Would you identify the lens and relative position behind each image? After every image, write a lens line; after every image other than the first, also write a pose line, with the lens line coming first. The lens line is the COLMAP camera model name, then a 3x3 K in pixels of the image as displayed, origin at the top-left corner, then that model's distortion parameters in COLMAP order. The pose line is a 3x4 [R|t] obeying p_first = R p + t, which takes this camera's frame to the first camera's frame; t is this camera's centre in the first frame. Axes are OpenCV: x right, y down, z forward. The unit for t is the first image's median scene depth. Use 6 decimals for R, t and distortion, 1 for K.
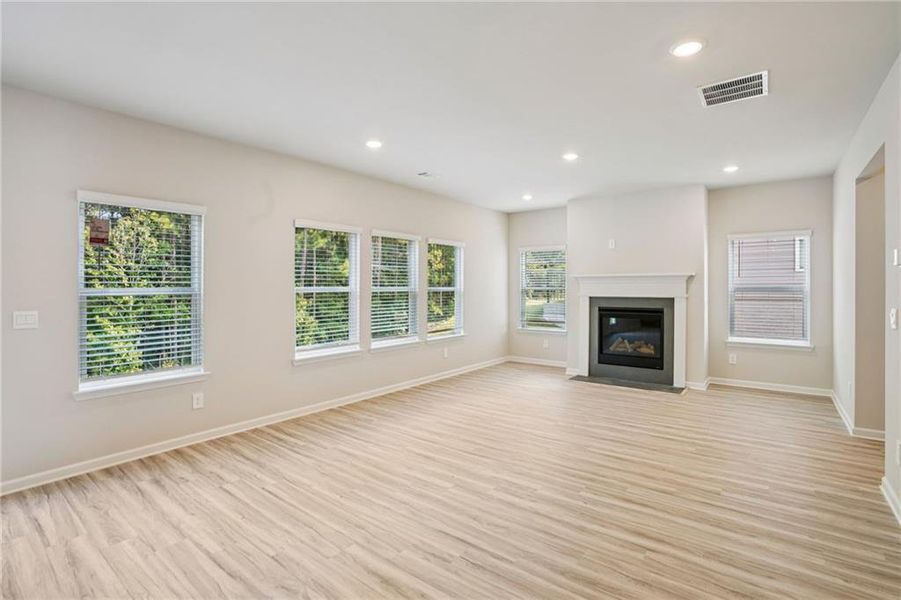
lens RADIAL K [[429.5, 0, 444.8], [0, 429.5, 293.7], [0, 0, 1]] dist [-0.037405, 0.008315]
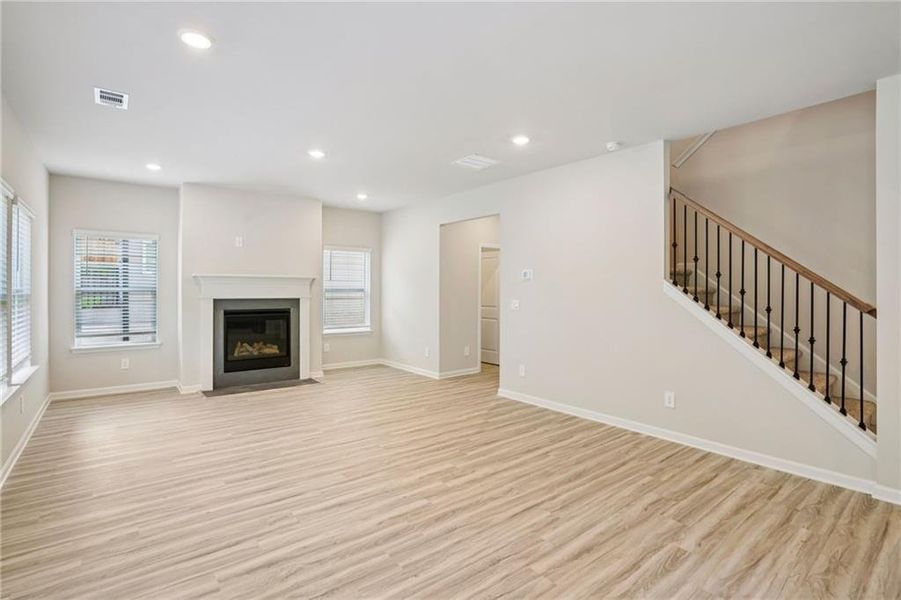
lens RADIAL K [[429.5, 0, 448.5], [0, 429.5, 293.6], [0, 0, 1]] dist [-0.037405, 0.008315]
pose [[0.237211, -0.006735, 0.971435, -0.656597], [0.008308, 0.999953, 0.004904, -0.007445], [-0.971423, 0.006908, 0.237256, 0.539940]]
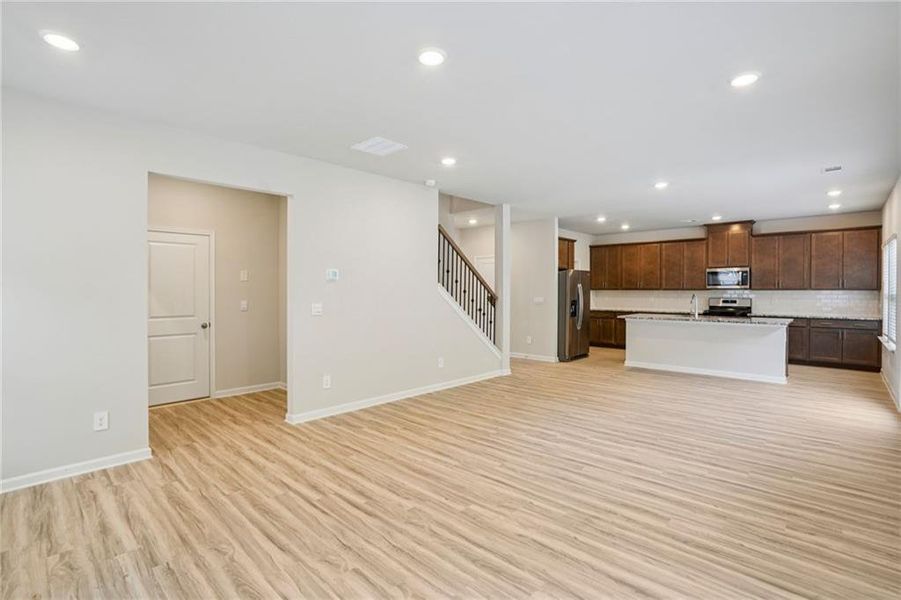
lens RADIAL K [[429.5, 0, 436.7], [0, 429.5, 294.3], [0, 0, 1]] dist [-0.037405, 0.008315]
pose [[-0.993862, 0.002046, 0.110606, 0.257158], [0.004113, 0.999821, 0.018467, -0.022547], [-0.110548, 0.018808, -0.993693, 1.772686]]
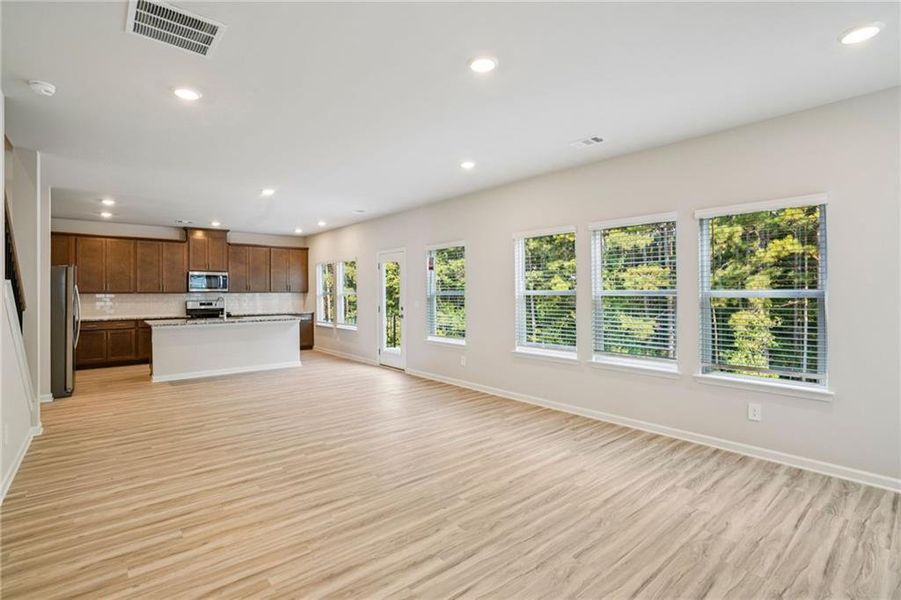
lens RADIAL K [[429.5, 0, 456.1], [0, 429.5, 298.2], [0, 0, 1]] dist [-0.037405, 0.008315]
pose [[-0.197149, 0.015451, -0.980252, 0.983188], [-0.005457, 0.999843, 0.016858, -0.017089], [0.980358, 0.008673, -0.197034, 1.220996]]
